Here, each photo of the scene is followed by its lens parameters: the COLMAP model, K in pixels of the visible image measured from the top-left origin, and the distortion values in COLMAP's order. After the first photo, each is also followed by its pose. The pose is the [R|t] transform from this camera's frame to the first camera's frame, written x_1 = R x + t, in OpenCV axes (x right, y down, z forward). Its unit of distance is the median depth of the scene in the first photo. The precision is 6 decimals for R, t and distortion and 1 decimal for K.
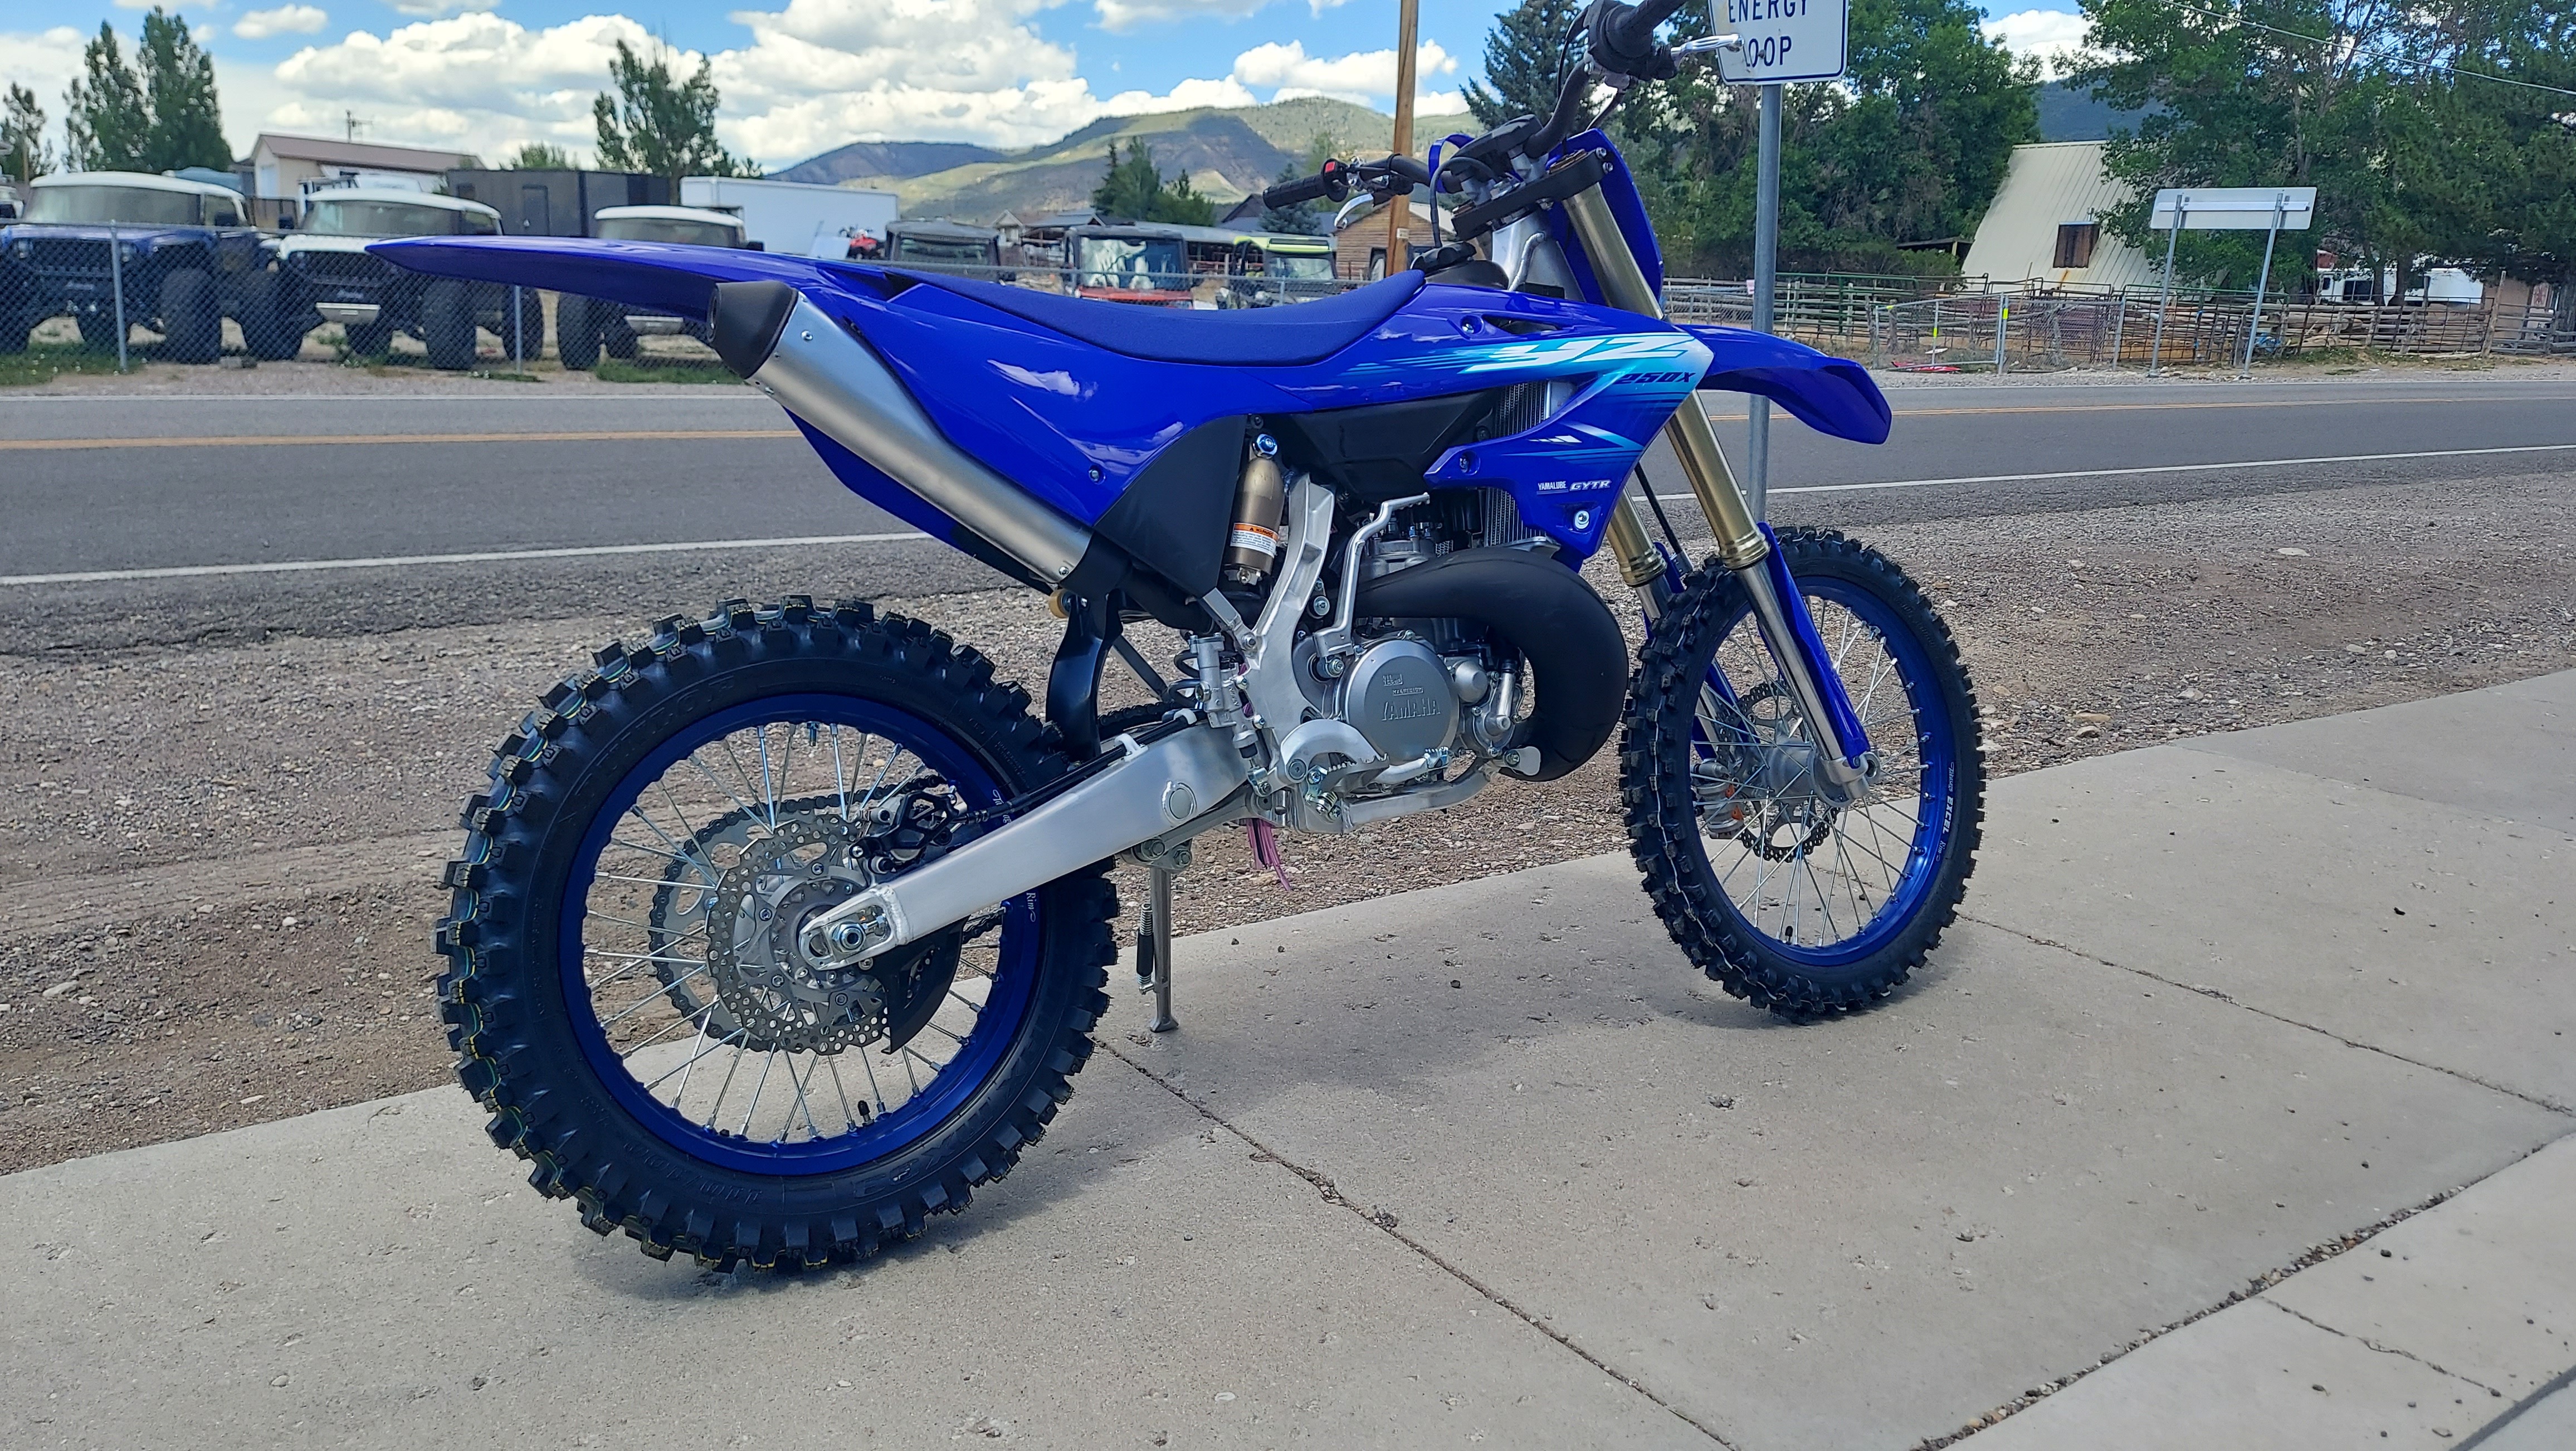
lens RADIAL K [[1873.1, 0, 1347.3], [0, 1873.1, 768.8], [0, 0, 1]] dist [0.078597, -0.080902]
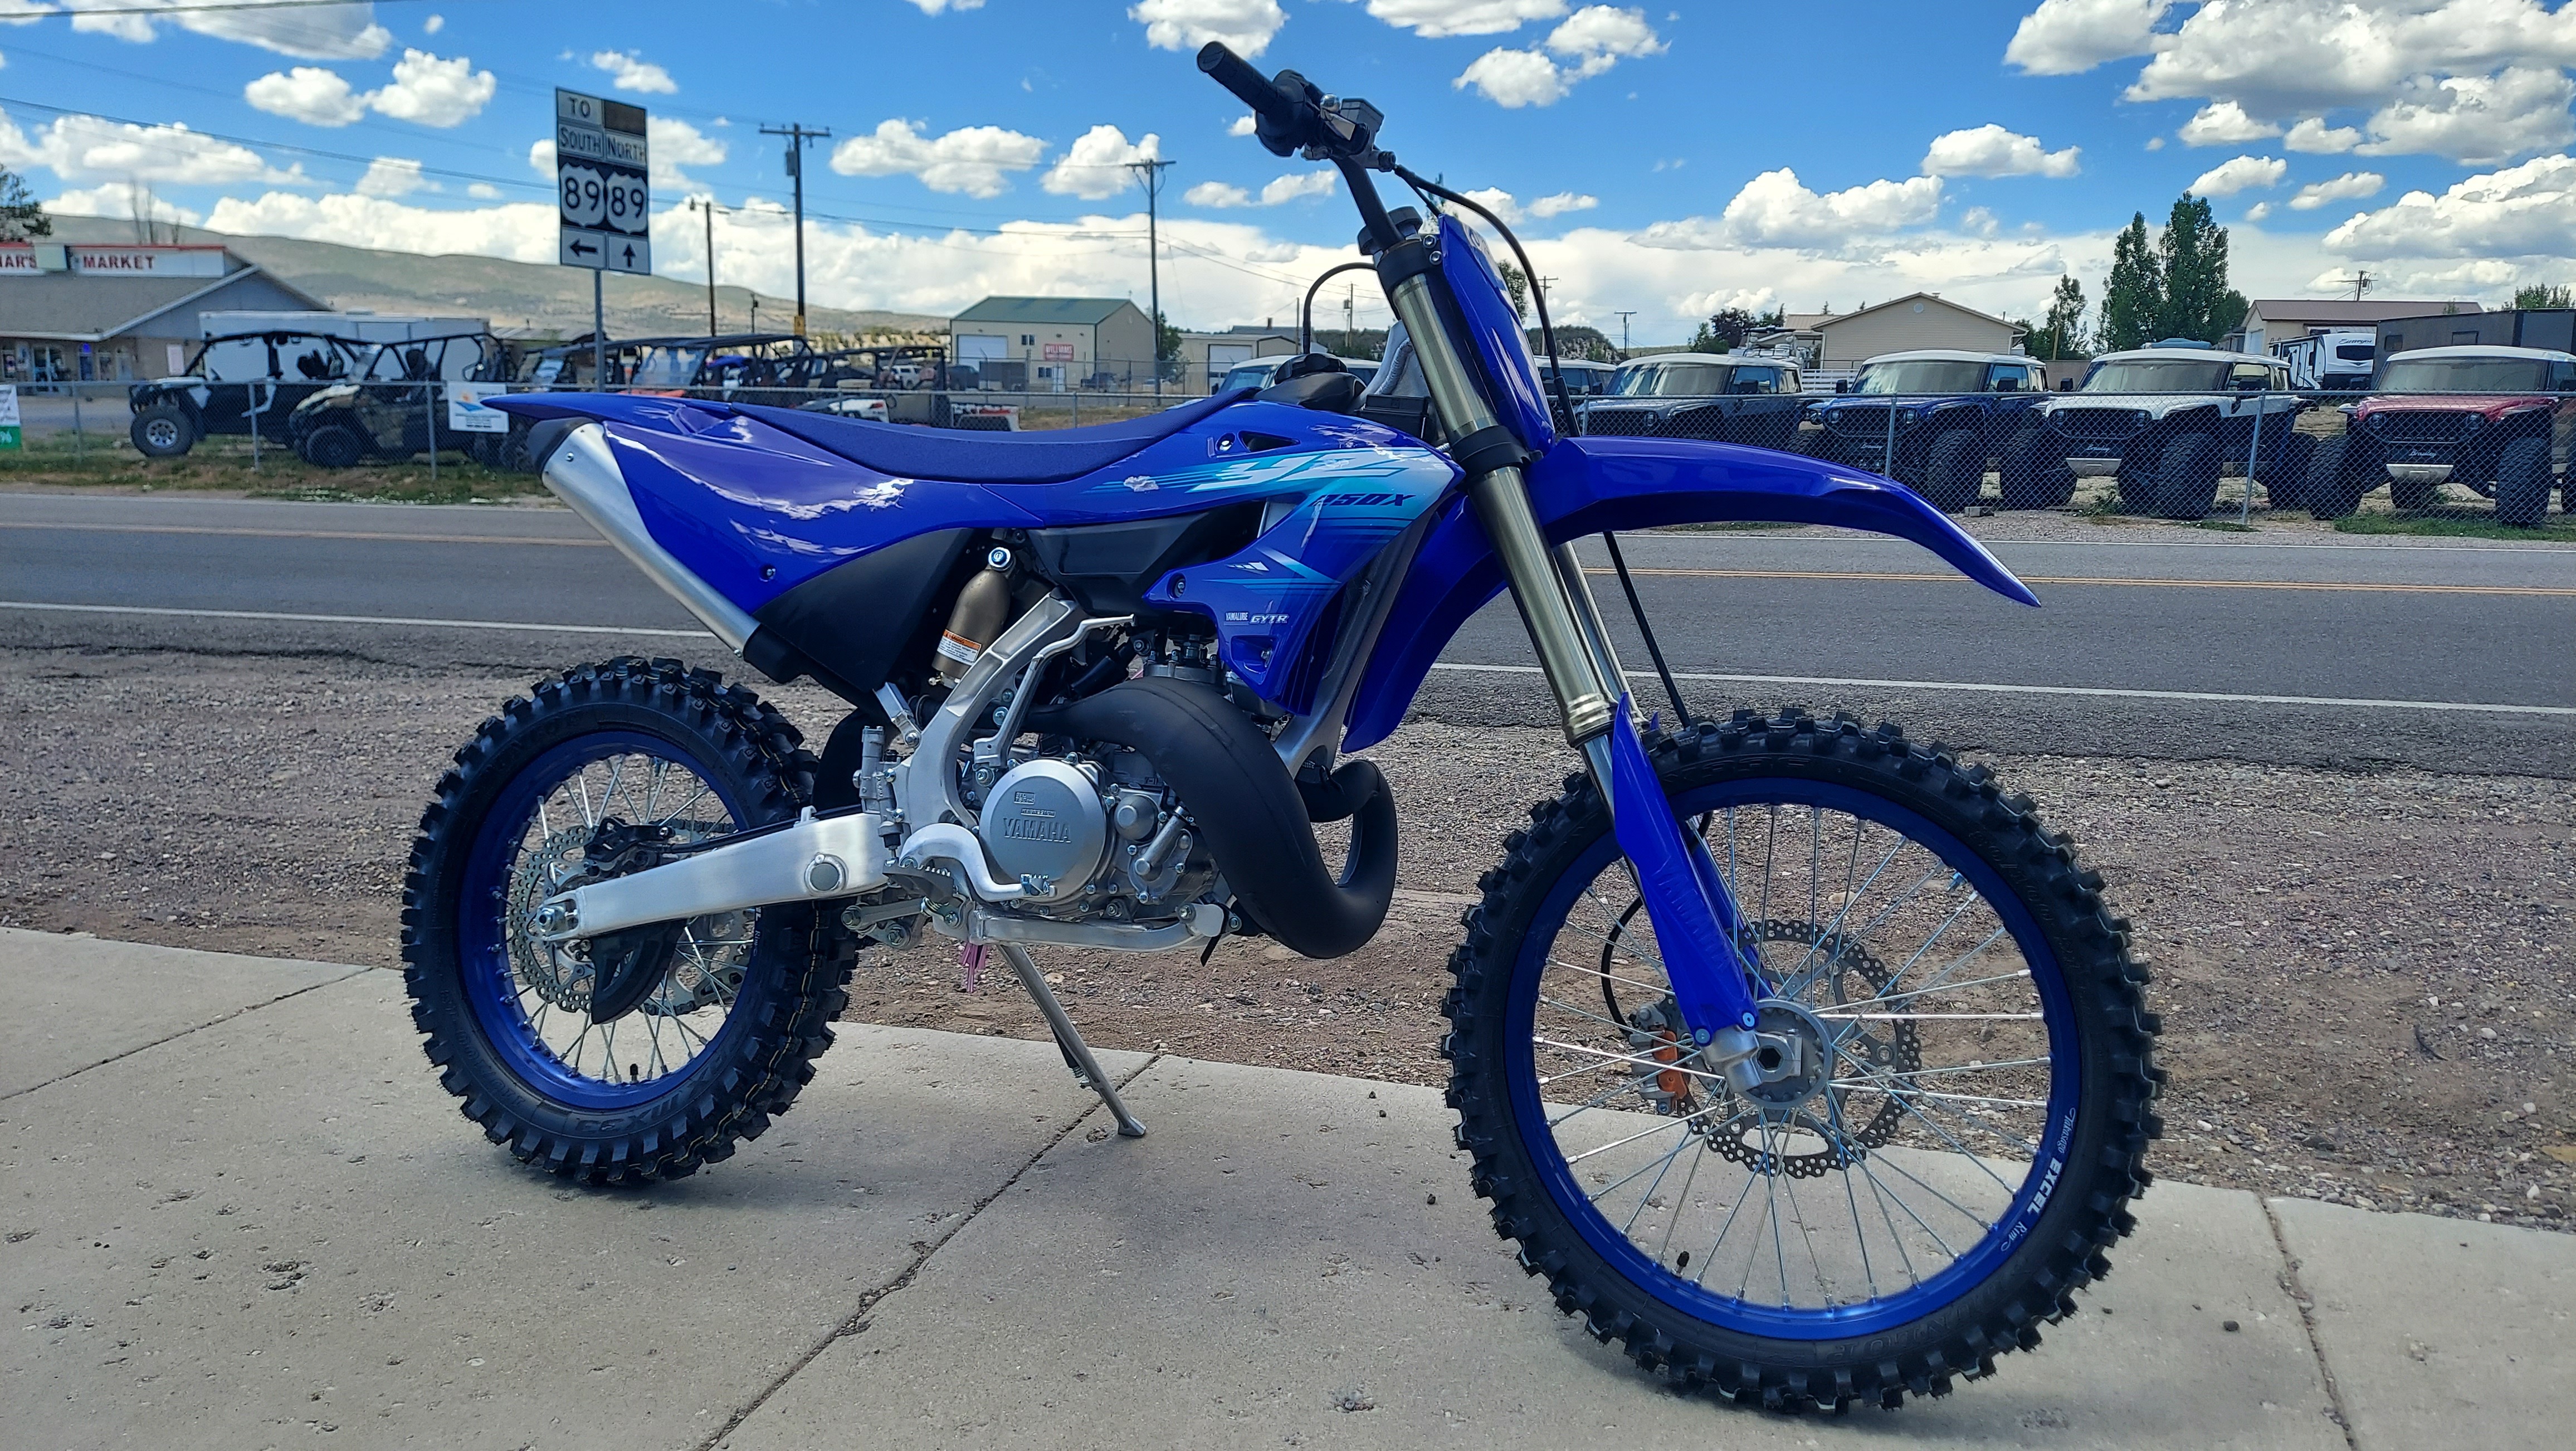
lens RADIAL K [[1873.1, 0, 1310.8], [0, 1873.1, 747.6], [0, 0, 1]] dist [0.078597, -0.080902]
pose [[0.577693, 0.110404, -0.808753, 0.798172], [-0.181511, 0.983378, 0.004589, -0.093315], [0.795817, 0.144147, 0.588130, 0.479437]]
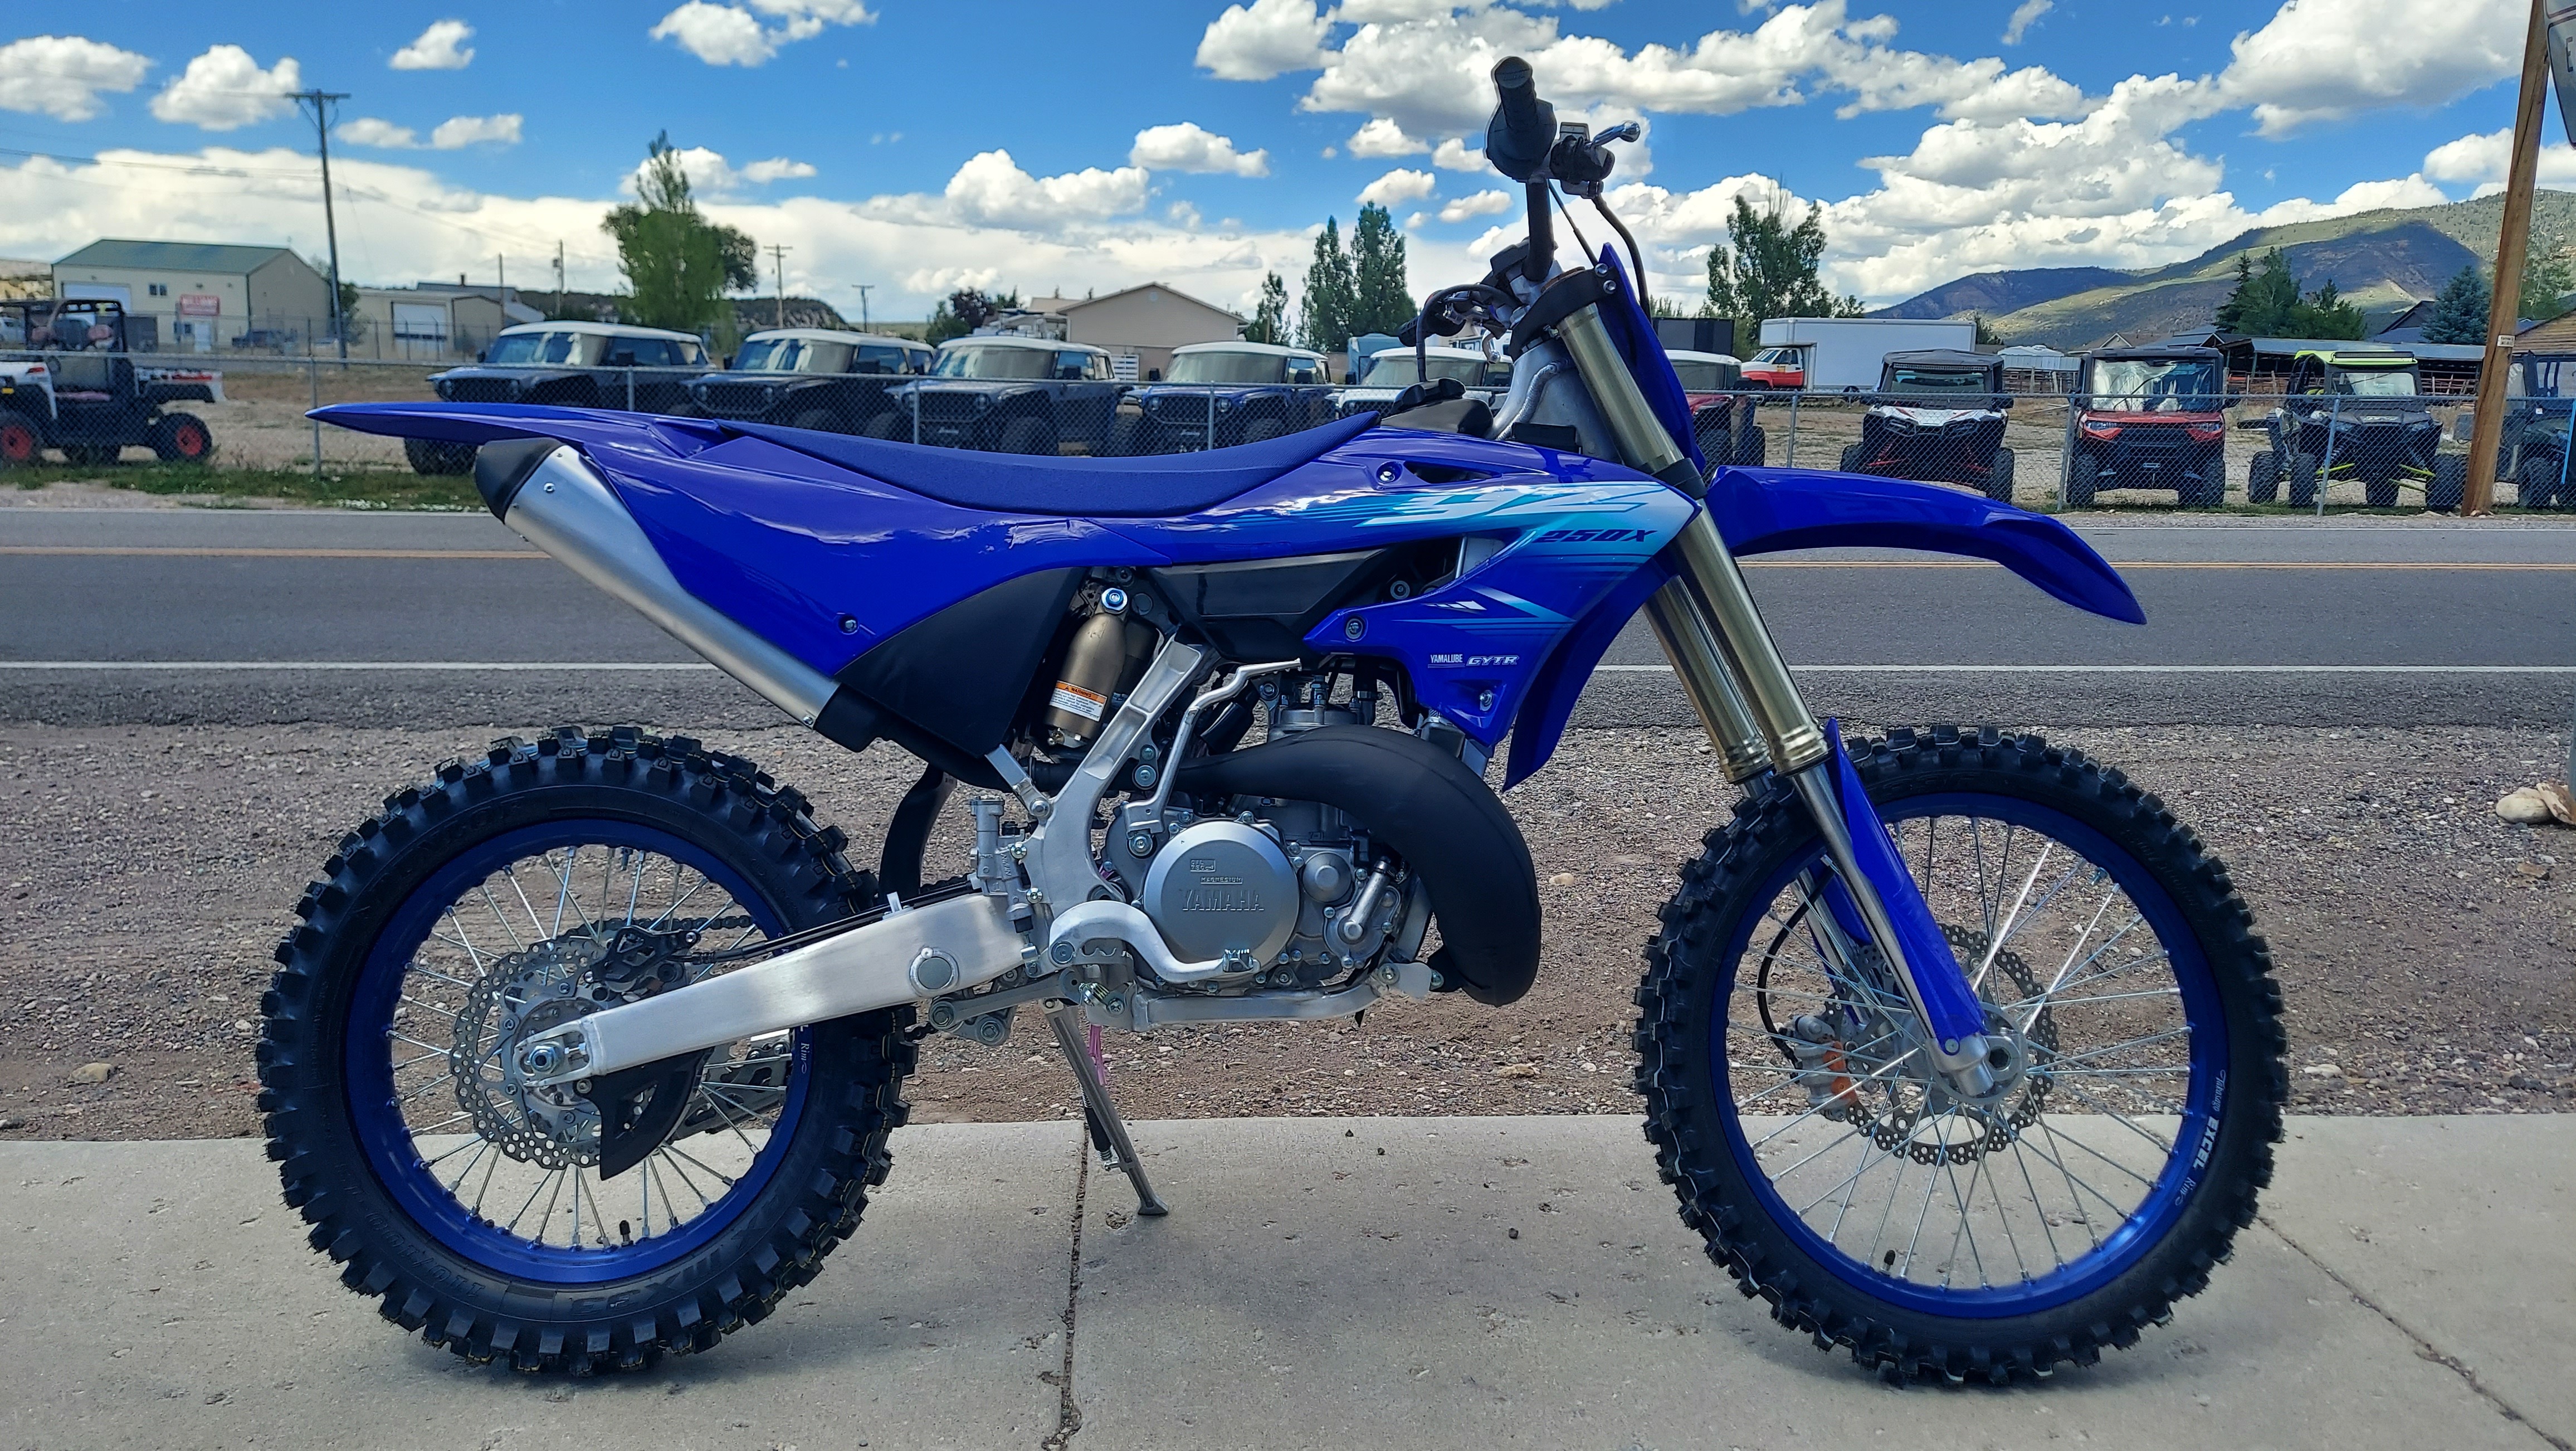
lens RADIAL K [[1873.1, 0, 1317.9], [0, 1873.1, 748.7], [0, 0, 1]] dist [0.078597, -0.080902]
pose [[0.847230, 0.076687, -0.525662, 0.472330], [-0.116359, 0.992285, -0.042780, -0.063055], [0.518327, 0.097410, 0.849617, 0.240021]]
